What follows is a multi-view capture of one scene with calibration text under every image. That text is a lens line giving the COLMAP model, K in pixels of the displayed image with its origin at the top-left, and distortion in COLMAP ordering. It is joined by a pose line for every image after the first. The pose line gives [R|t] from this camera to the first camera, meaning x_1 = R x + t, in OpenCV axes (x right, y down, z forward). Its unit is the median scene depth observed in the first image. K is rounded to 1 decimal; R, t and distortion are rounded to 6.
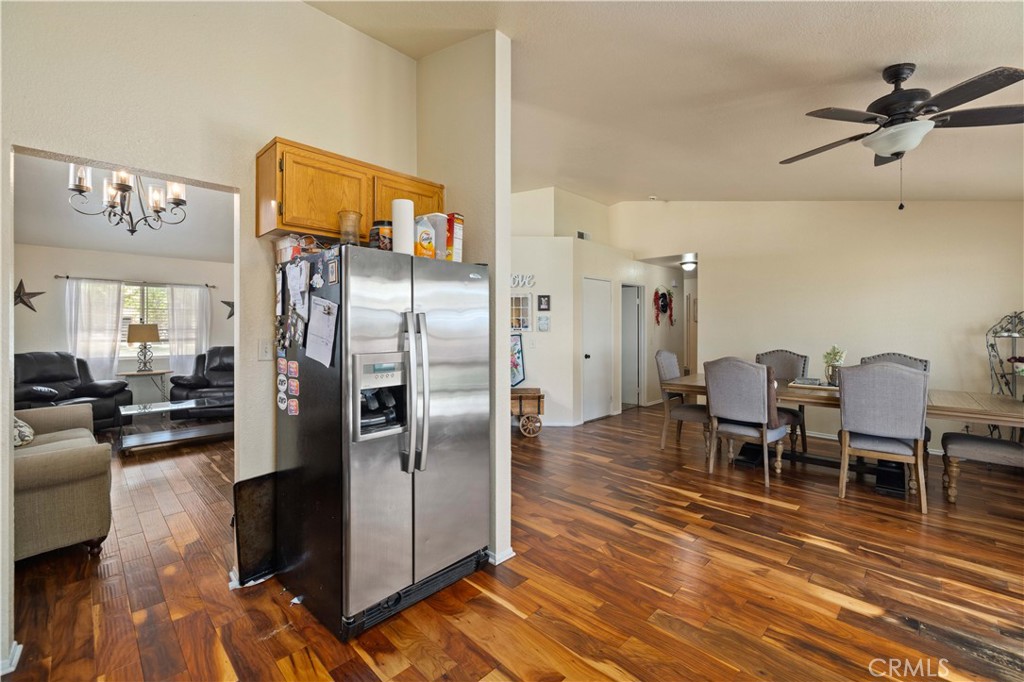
lens RADIAL K [[430.8, 0, 513.8], [0, 430.8, 327.0], [0, 0, 1]] dist [-0.004940, 0.001867]
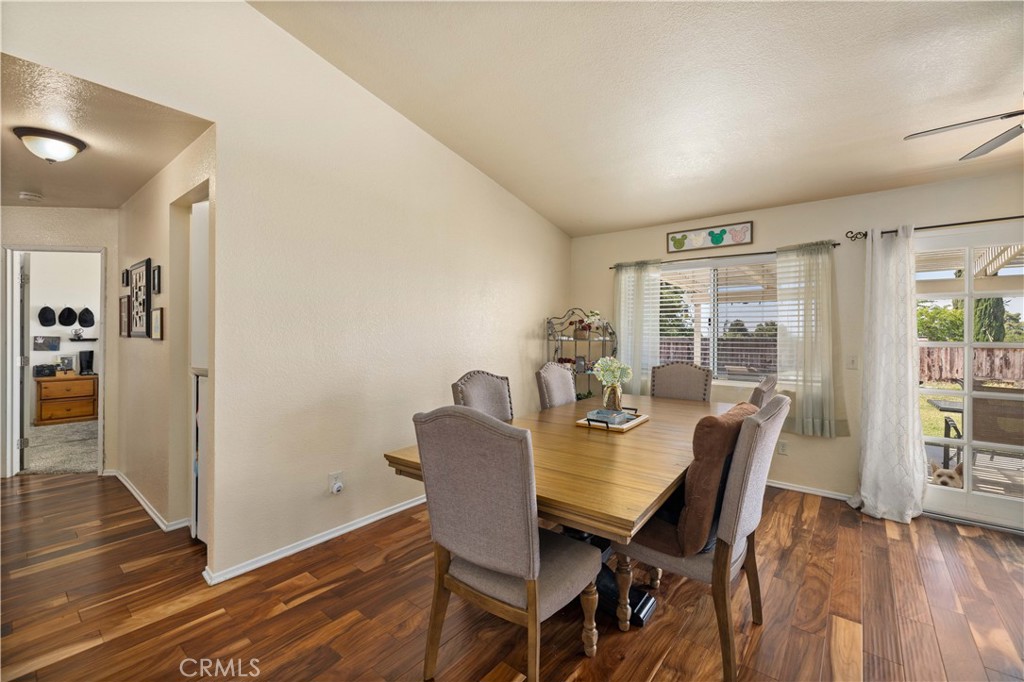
lens RADIAL K [[430.8, 0, 513.1], [0, 430.8, 332.5], [0, 0, 1]] dist [-0.004940, 0.001867]
pose [[-0.103019, 0.000321, 0.994679, 0.085089], [-0.007657, 0.999970, -0.001116, 0.005421], [-0.994650, -0.007731, -0.103013, 1.537934]]
